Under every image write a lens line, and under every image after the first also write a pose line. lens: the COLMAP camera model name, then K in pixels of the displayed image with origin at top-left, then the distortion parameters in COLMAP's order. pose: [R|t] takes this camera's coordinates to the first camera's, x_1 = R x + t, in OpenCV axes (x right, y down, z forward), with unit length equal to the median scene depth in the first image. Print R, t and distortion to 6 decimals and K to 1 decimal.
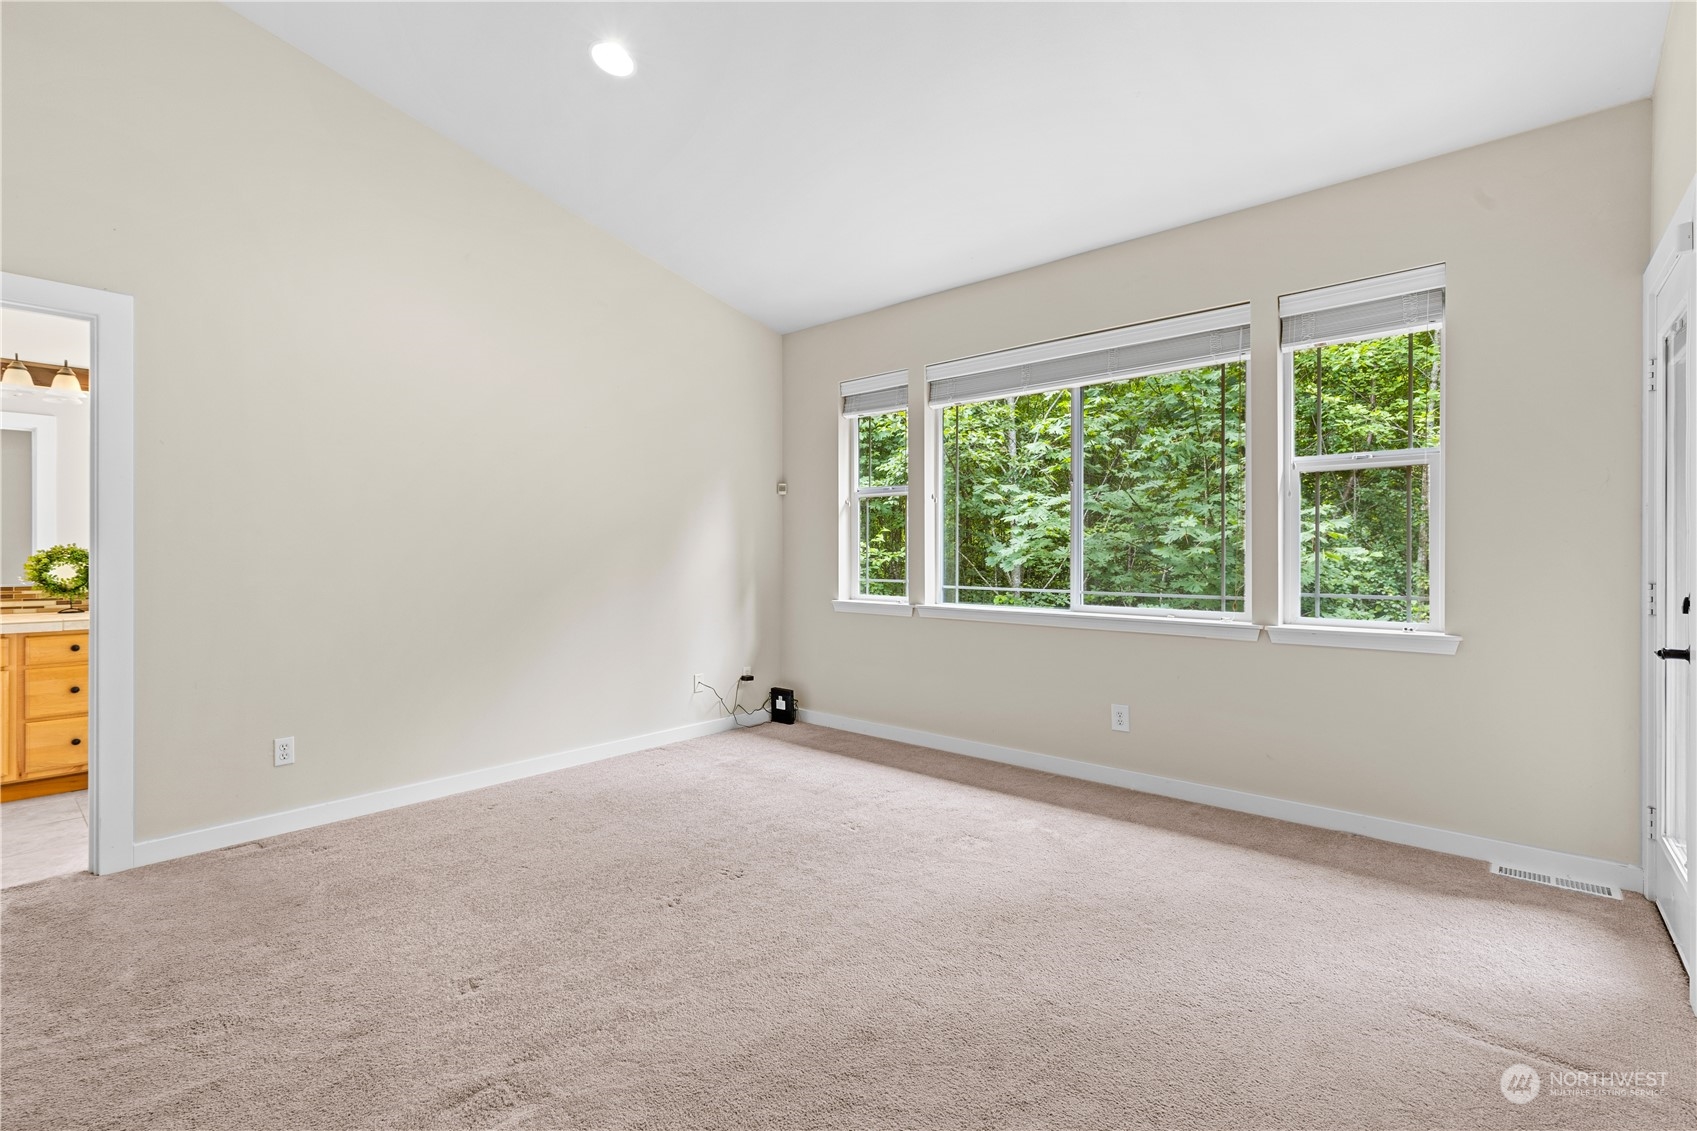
lens RADIAL K [[763.4, 0, 843.1], [0, 763.4, 566.3], [0, 0, 1]] dist [0.000082, 0.000386]
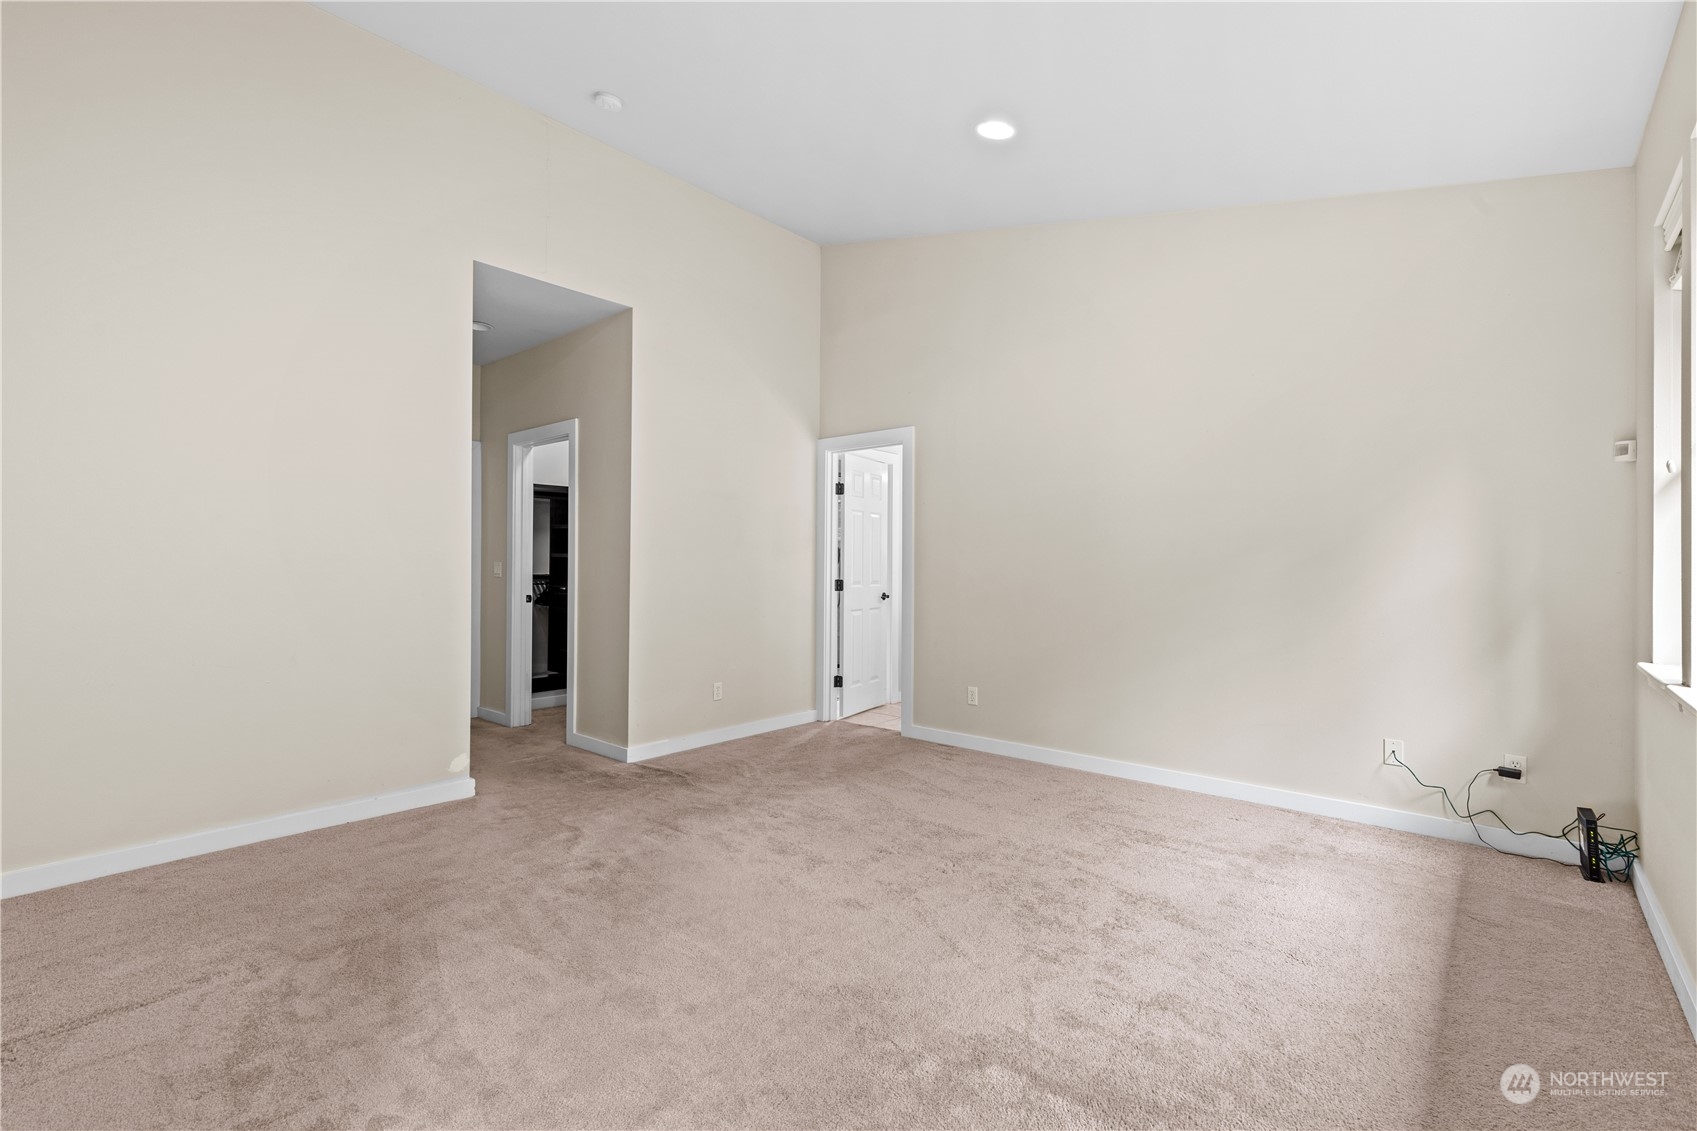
lens RADIAL K [[763.4, 0, 843.1], [0, 763.4, 566.3], [0, 0, 1]] dist [0.000082, 0.000386]
pose [[-0.011624, -0.000810, -0.999932, 0.652685], [-0.024933, 0.999689, -0.000520, -0.008832], [0.999622, 0.024925, -0.011640, 0.611485]]
